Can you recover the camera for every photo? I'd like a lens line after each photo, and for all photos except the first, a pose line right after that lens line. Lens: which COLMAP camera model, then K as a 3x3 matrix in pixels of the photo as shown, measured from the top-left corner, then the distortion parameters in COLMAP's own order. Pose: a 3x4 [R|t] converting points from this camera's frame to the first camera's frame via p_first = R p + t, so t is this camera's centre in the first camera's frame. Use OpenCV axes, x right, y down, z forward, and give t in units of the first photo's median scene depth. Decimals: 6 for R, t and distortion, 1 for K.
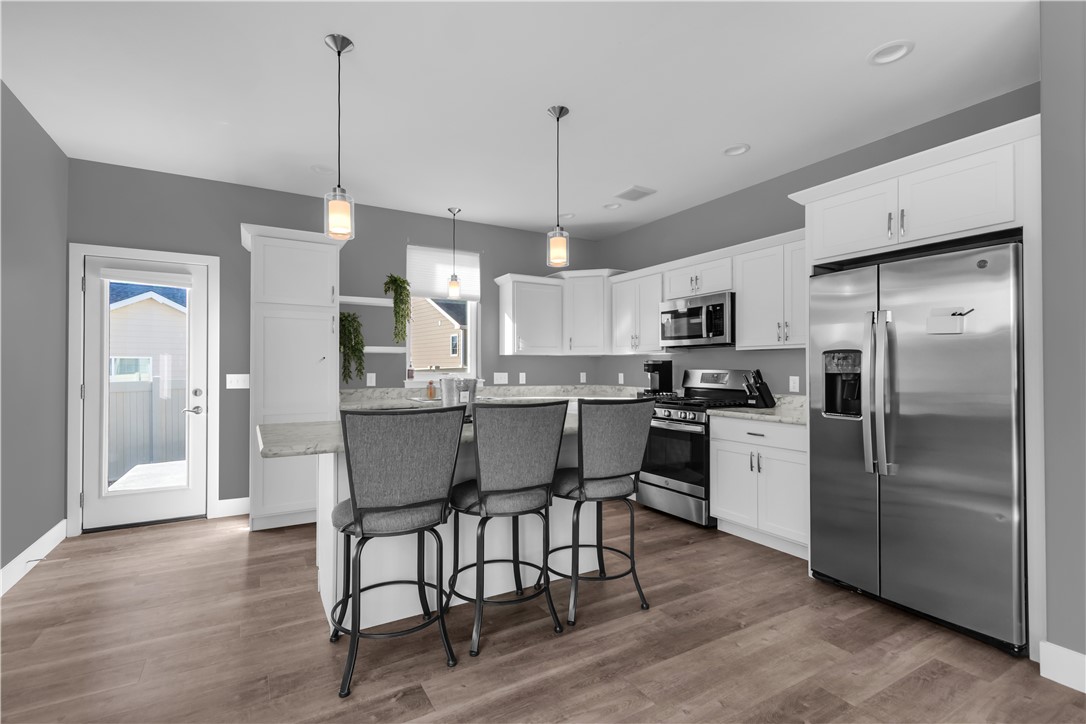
lens RADIAL K [[498.6, 0, 530.3], [0, 498.6, 364.7], [0, 0, 1]] dist [0.010602, -0.002854]
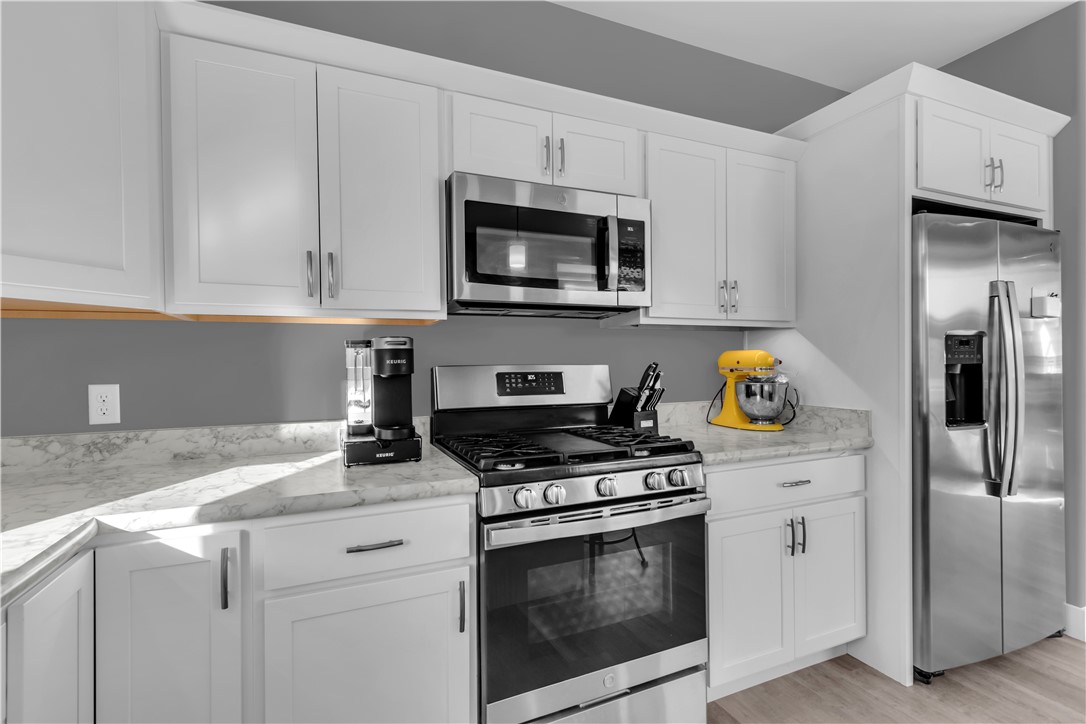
lens RADIAL K [[498.6, 0, 535.9], [0, 498.6, 367.3], [0, 0, 1]] dist [0.010602, -0.002854]
pose [[0.105463, -0.022542, 0.994168, -0.084090], [0.001094, 0.999745, 0.022552, 0.002454], [-0.994423, -0.001290, 0.105461, 0.966950]]
